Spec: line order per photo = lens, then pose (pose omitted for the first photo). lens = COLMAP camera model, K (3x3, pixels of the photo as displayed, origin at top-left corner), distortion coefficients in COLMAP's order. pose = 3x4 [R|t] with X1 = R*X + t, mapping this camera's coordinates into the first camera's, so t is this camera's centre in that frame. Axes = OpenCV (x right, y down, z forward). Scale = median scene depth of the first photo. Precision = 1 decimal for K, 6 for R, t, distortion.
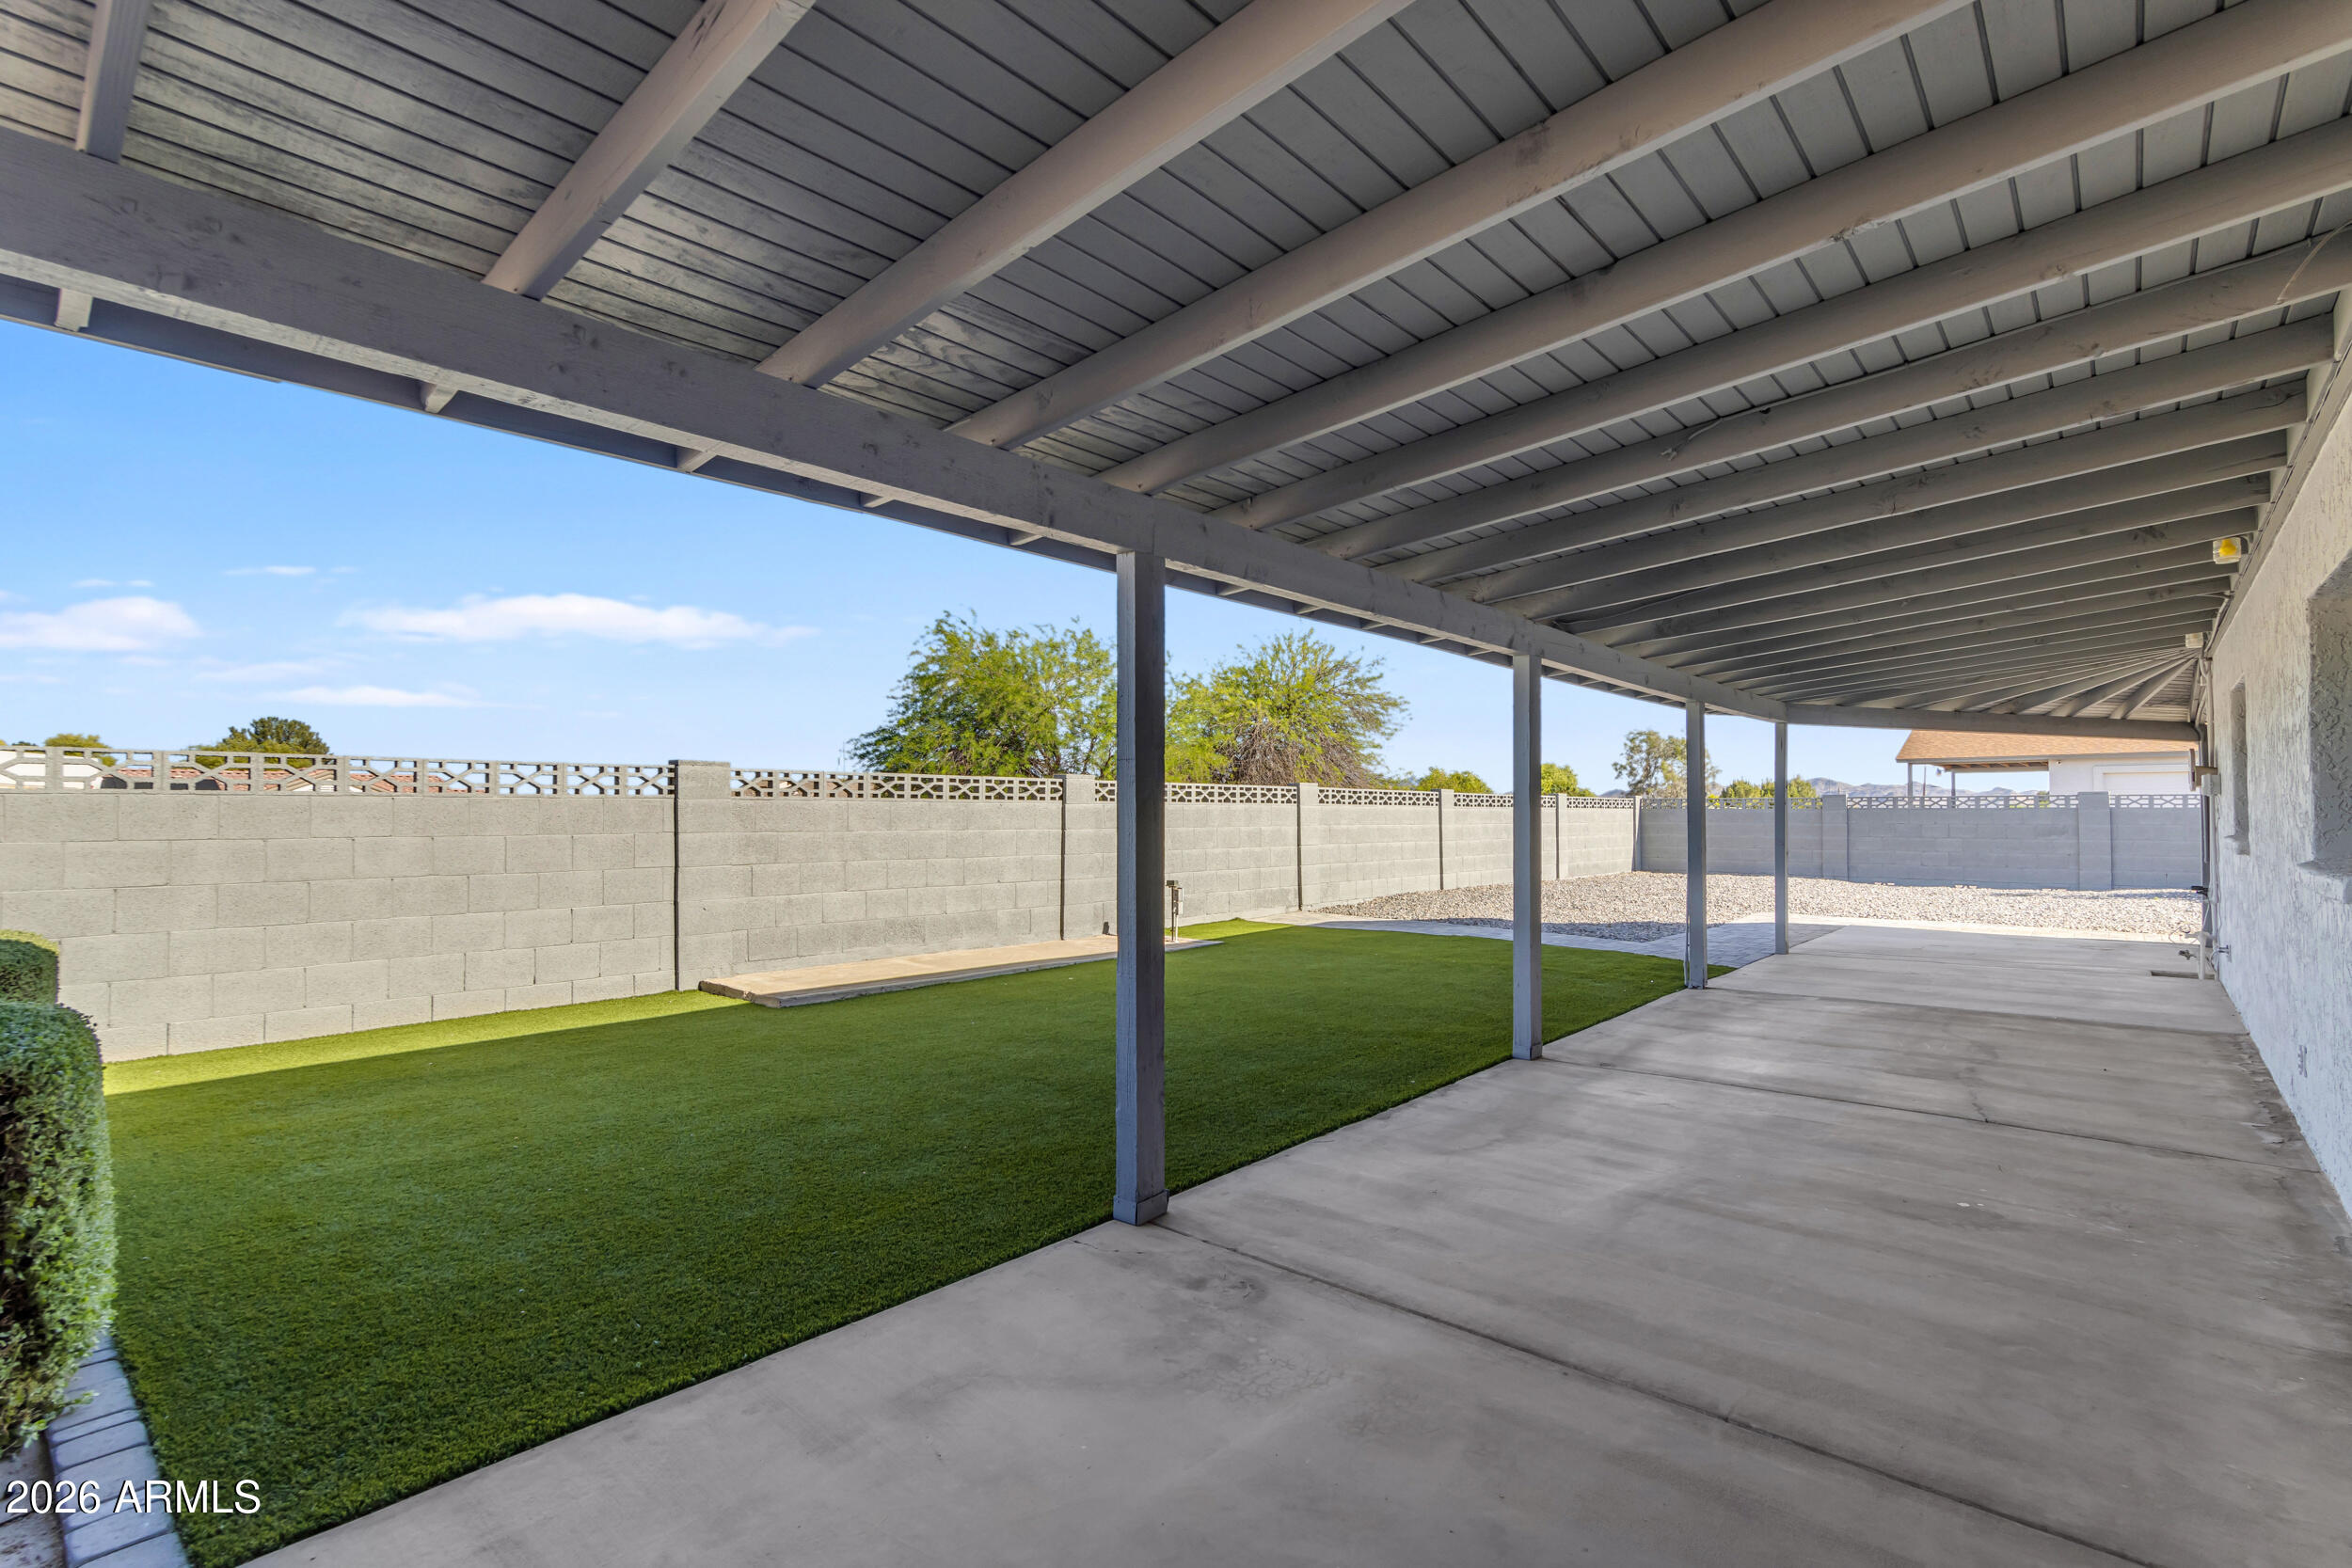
lens RADIAL K [[1085.7, 0, 1196.4], [0, 1085.7, 796.8], [0, 0, 1]] dist [0.000169, 0.000983]
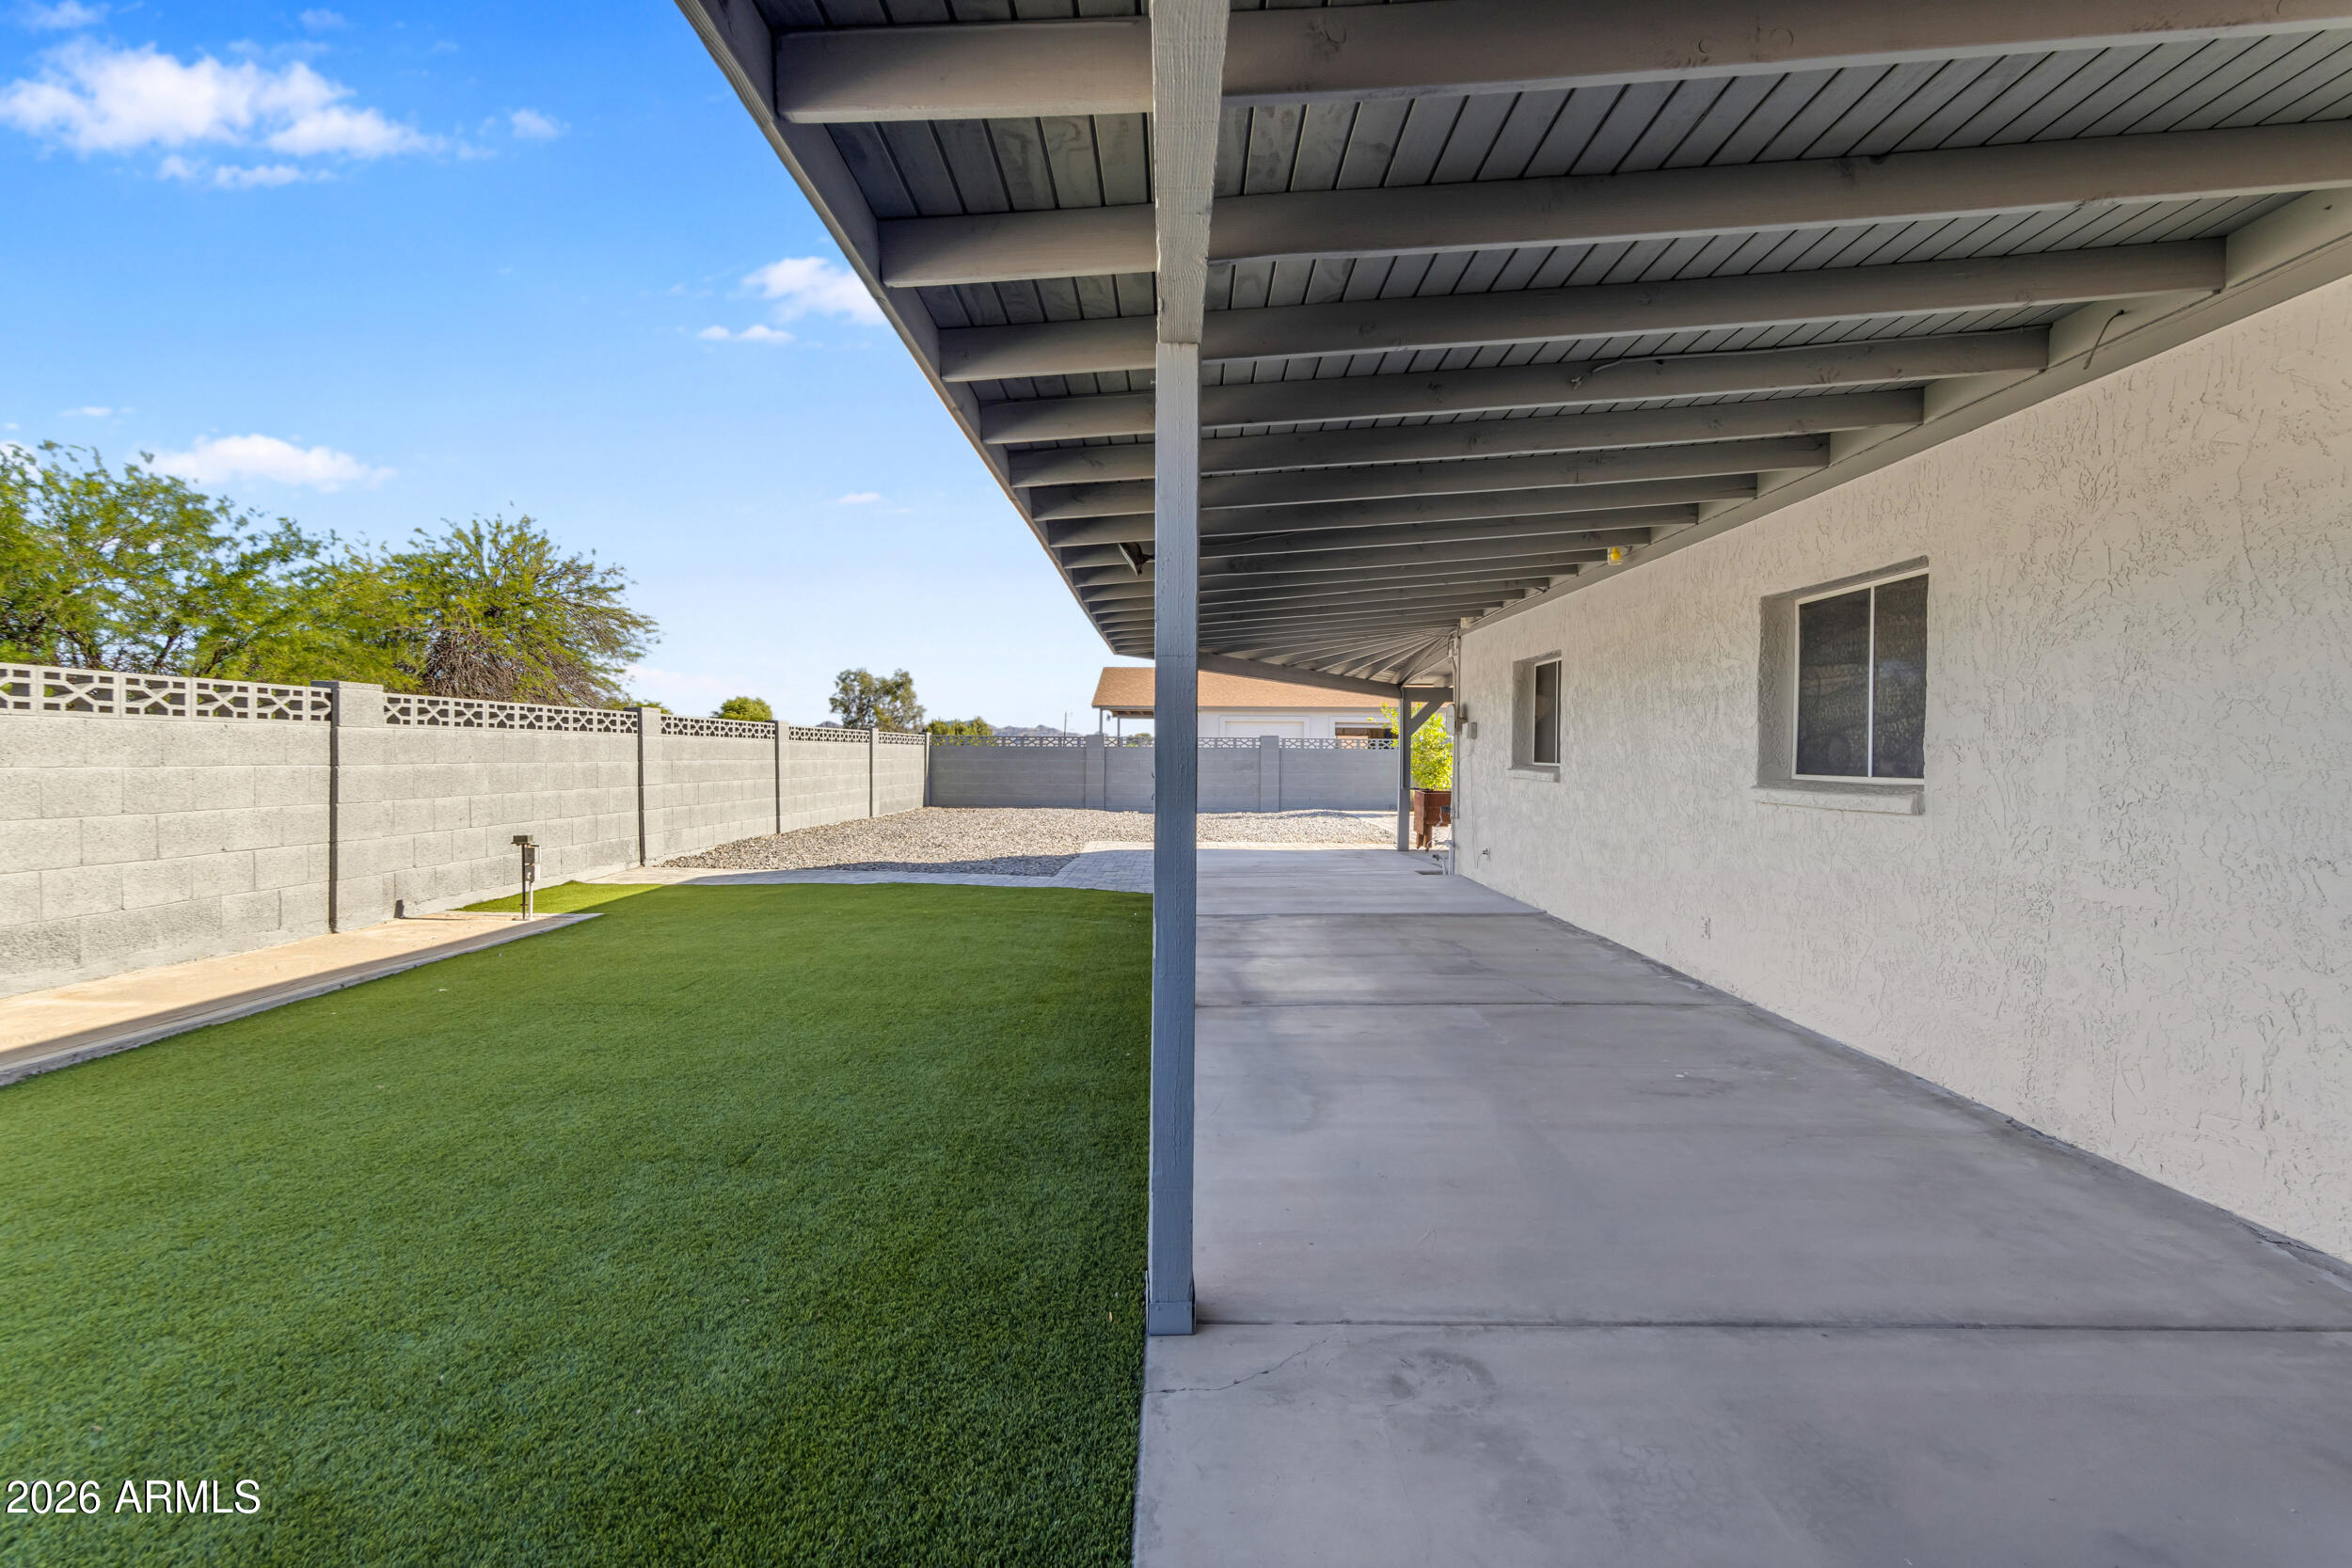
lens RADIAL K [[1085.7, 0, 1180.8], [0, 1085.7, 777.4], [0, 0, 1]] dist [0.000169, 0.000983]
pose [[0.749605, -0.008505, 0.661830, -0.177936], [-0.017787, 0.999297, 0.032988, 0.006551], [-0.661646, -0.036500, 0.748928, 0.173241]]
